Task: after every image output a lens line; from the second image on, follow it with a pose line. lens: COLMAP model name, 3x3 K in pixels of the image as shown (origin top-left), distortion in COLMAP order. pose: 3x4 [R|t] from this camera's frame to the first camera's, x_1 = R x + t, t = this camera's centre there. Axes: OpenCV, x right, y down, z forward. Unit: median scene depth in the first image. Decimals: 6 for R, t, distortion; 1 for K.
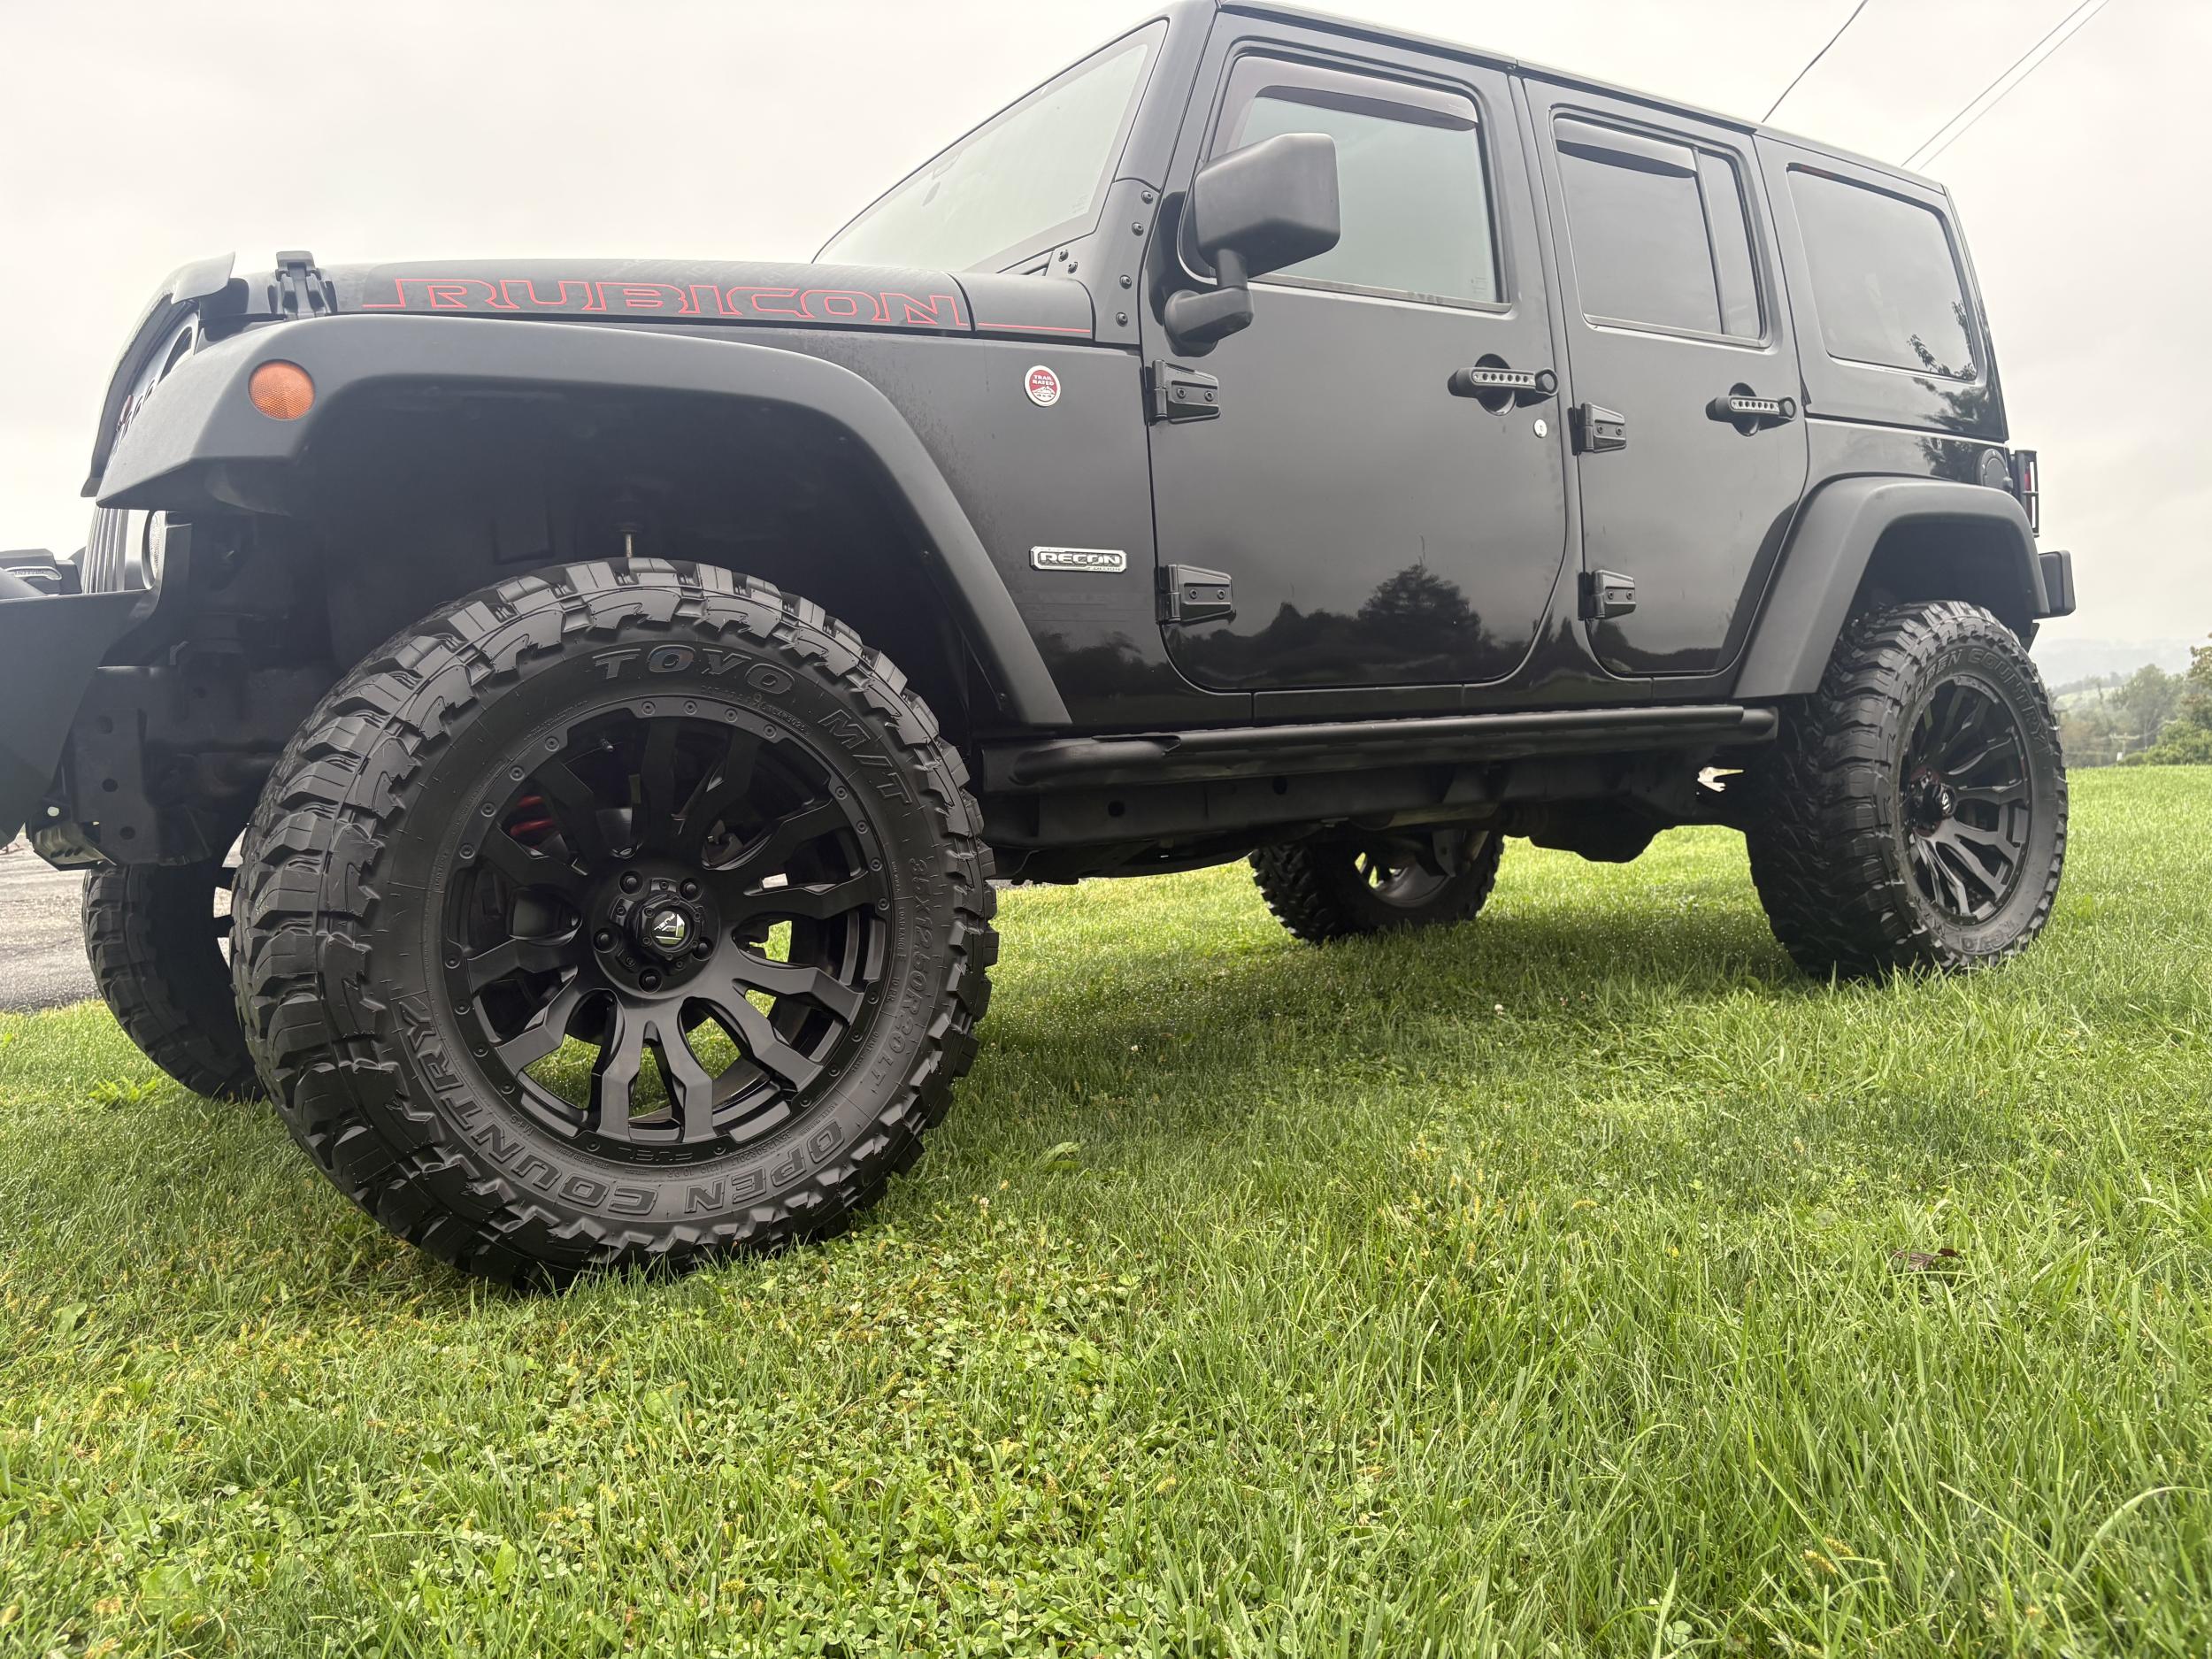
lens RADIAL K [[1672.7, 0, 1100.9], [0, 1672.7, 843.6], [0, 0, 1]] dist [0.058078, 0.001385]
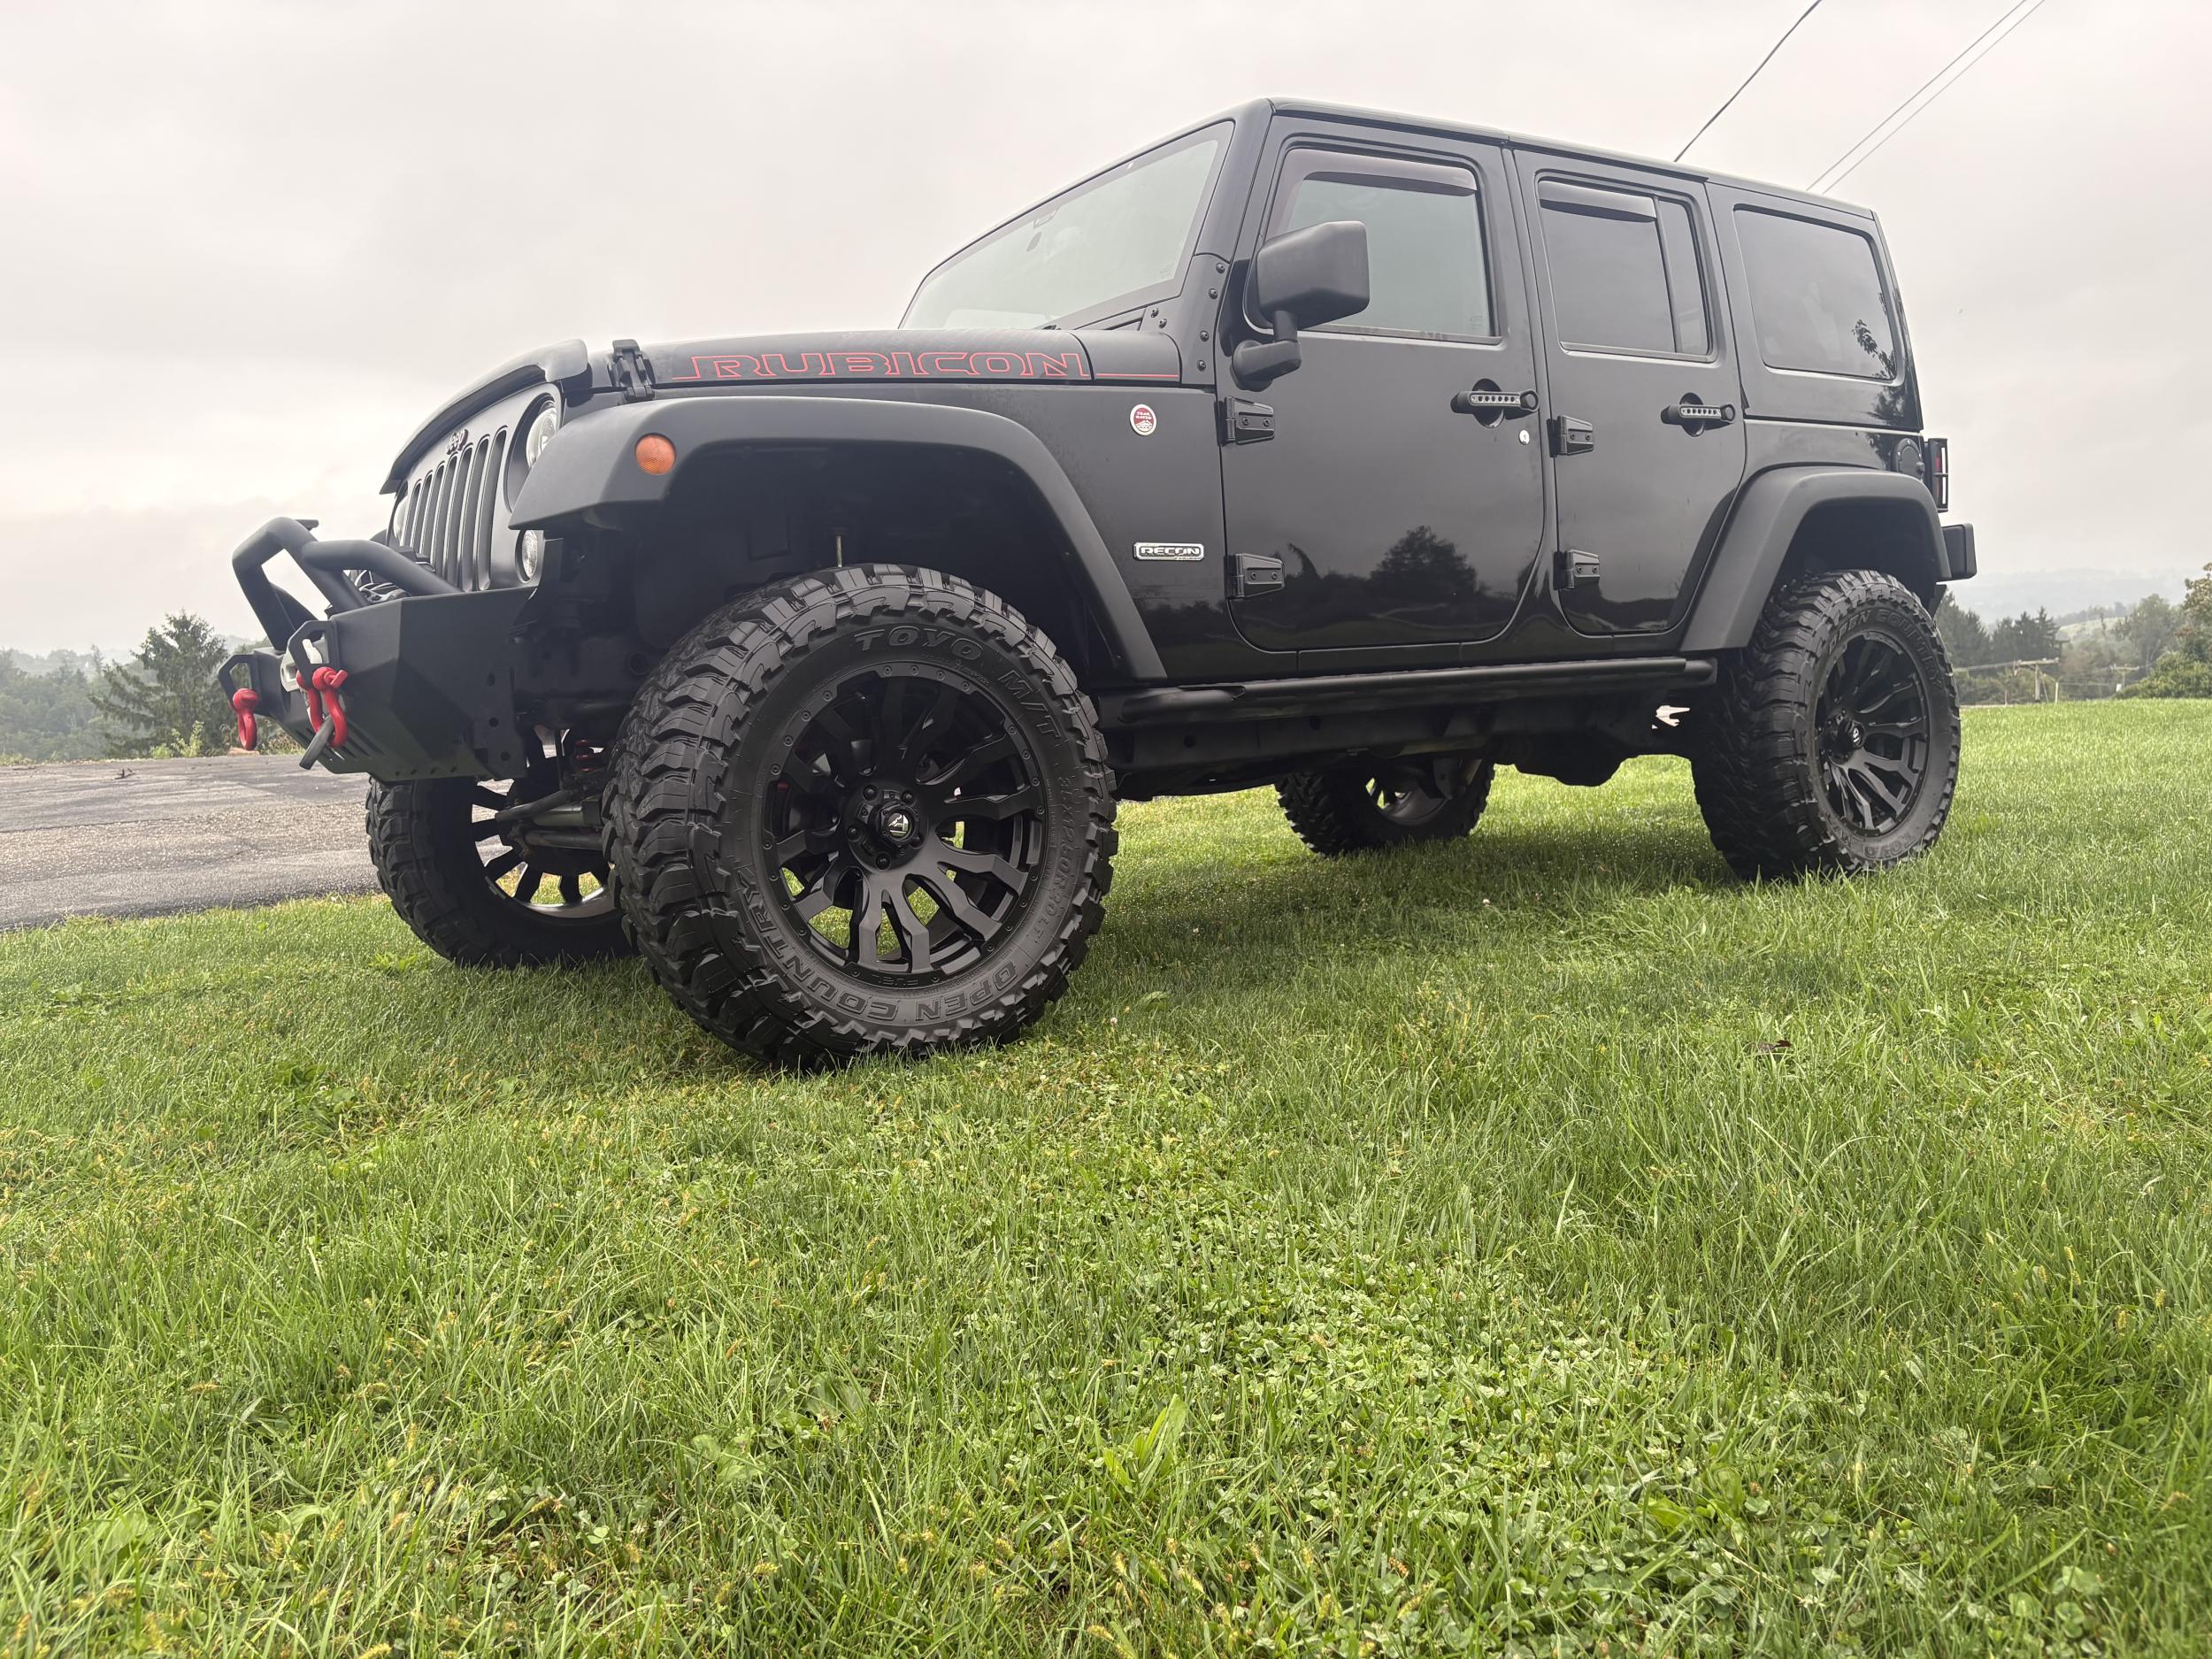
lens RADIAL K [[1697.1, 0, 1084.5], [0, 1697.1, 832.2], [0, 0, 1]] dist [0.092002, -0.098207]
pose [[0.999991, 0.002437, -0.003527, -0.064029], [-0.002316, 0.999418, 0.034040, 0.004949], [0.003608, -0.034032, 0.999414, -0.298307]]
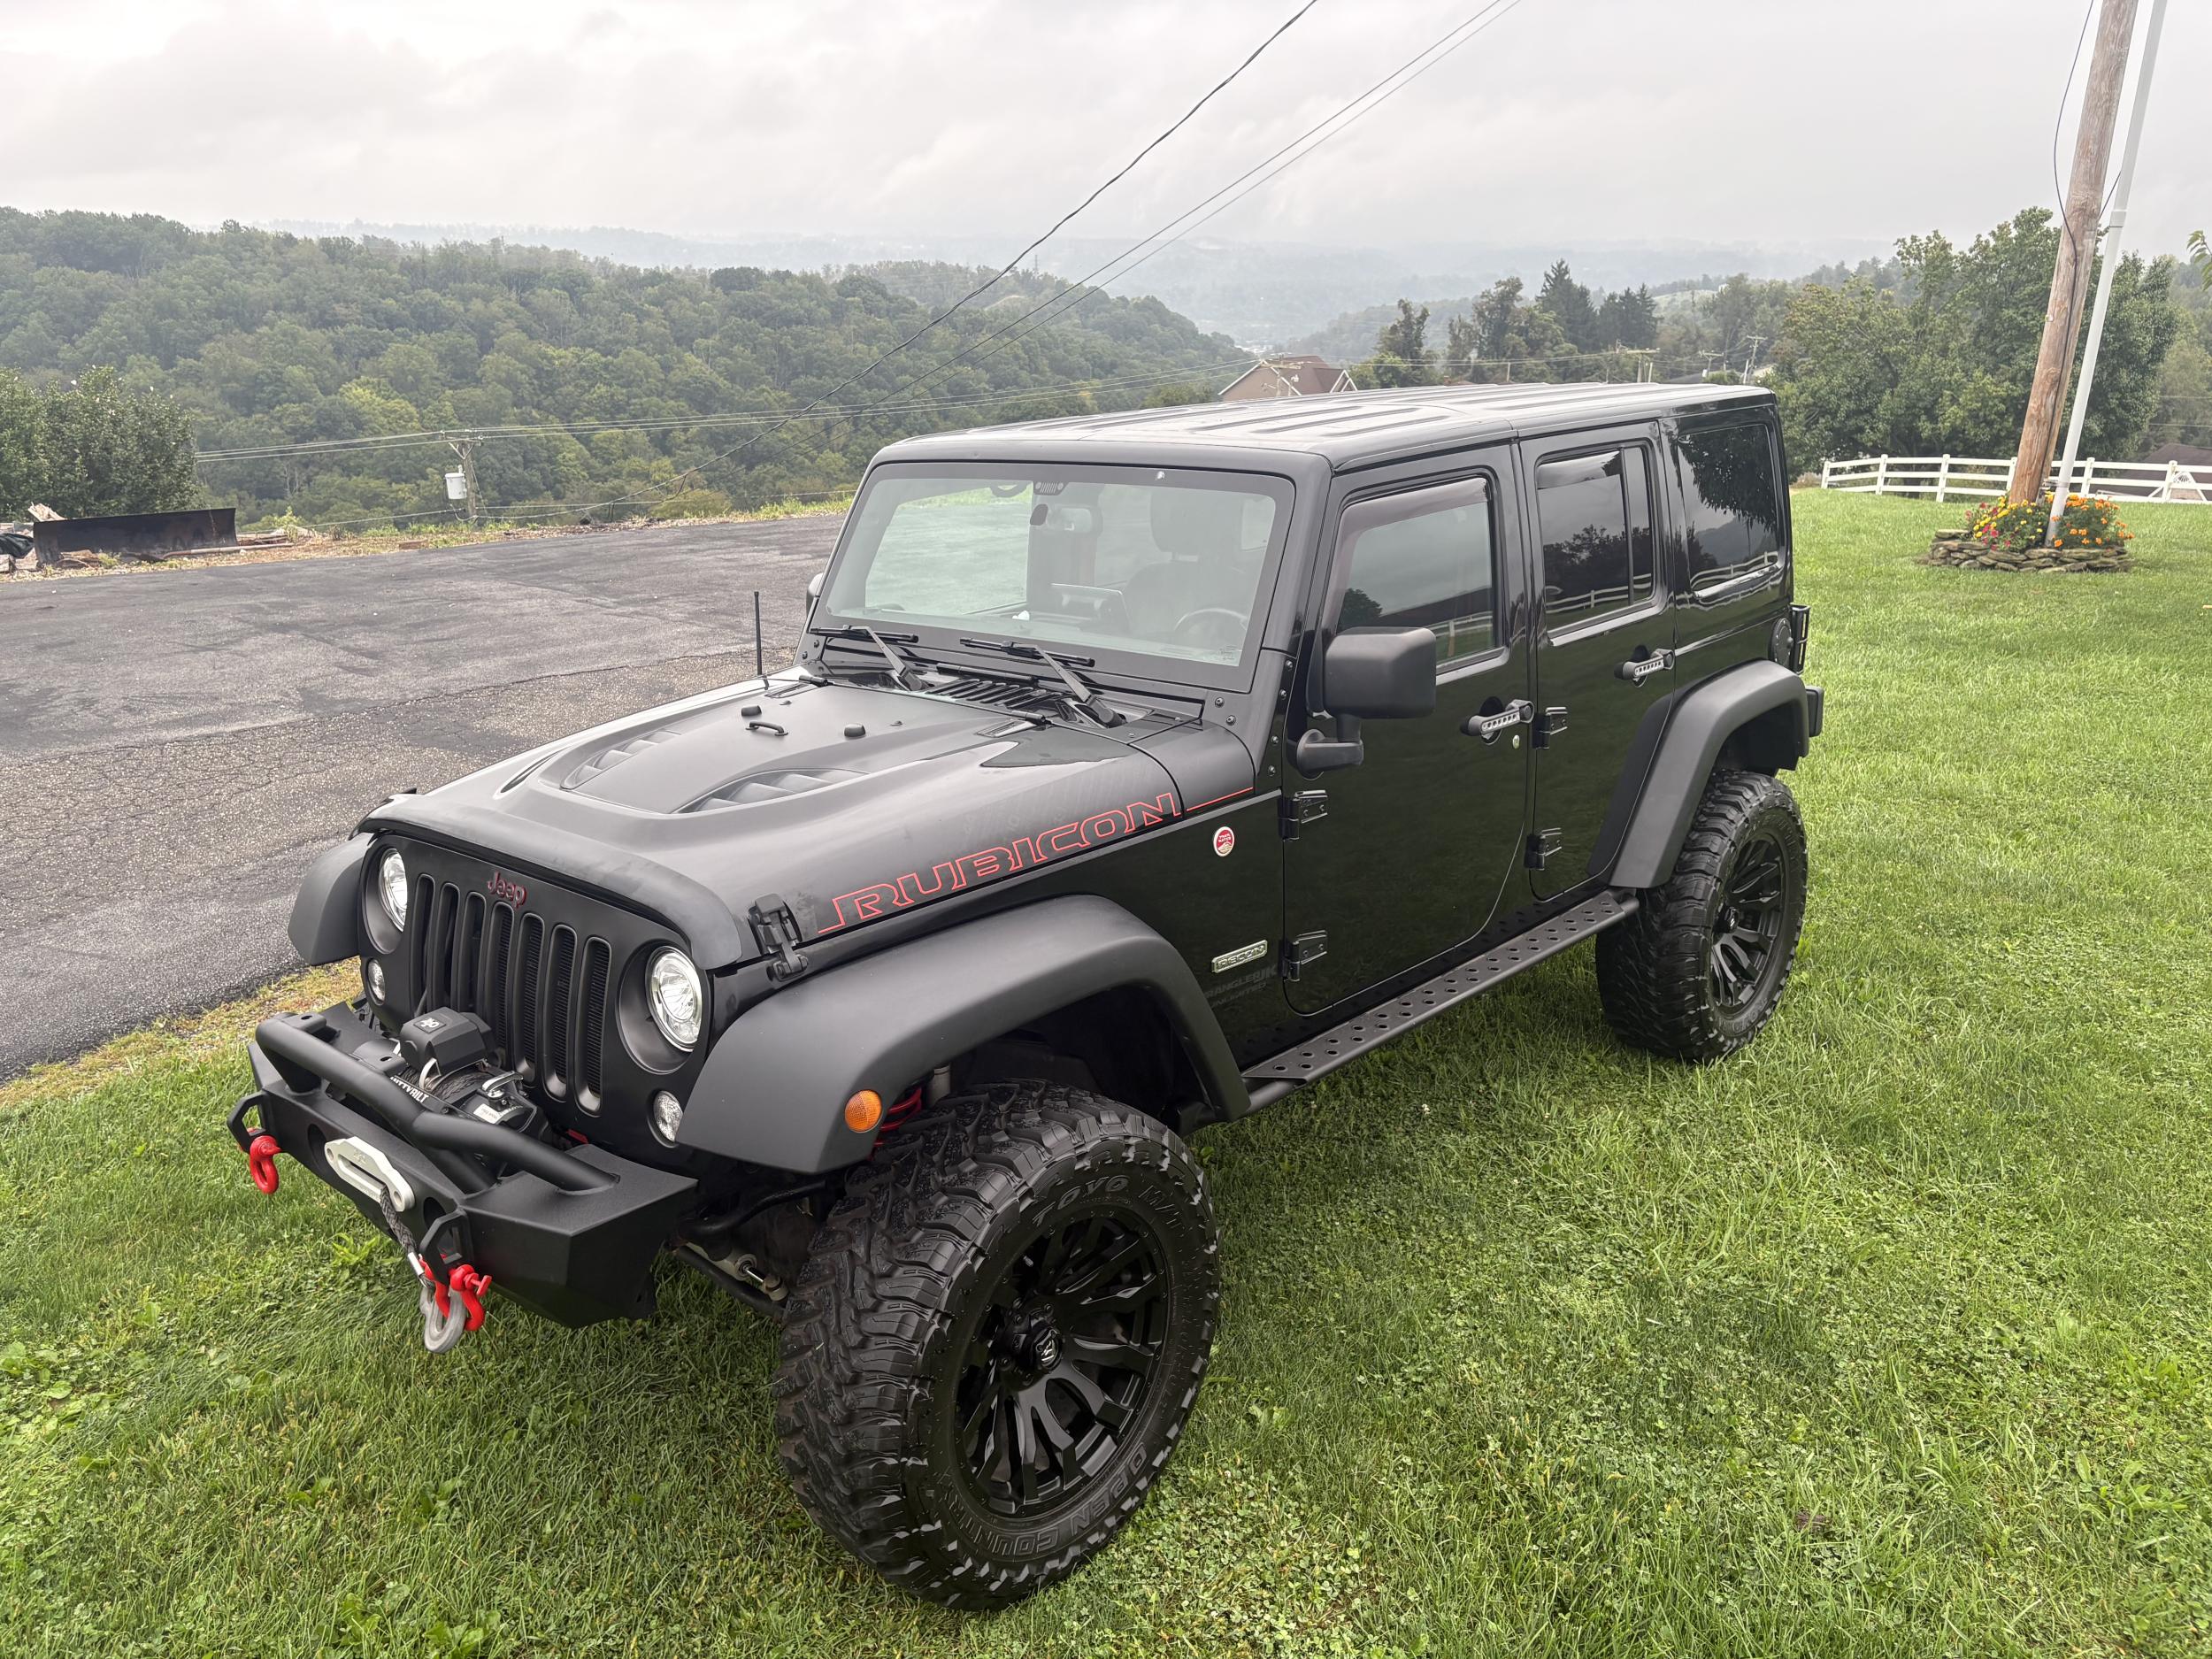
lens RADIAL K [[1697.1, 0, 1084.5], [0, 1697.1, 832.2], [0, 0, 1]] dist [0.092002, -0.098207]
pose [[0.977051, -0.026544, 0.211343, -0.362024], [-0.027064, 0.968693, 0.246783, -0.515919], [-0.211277, -0.246839, 0.945744, -0.203579]]
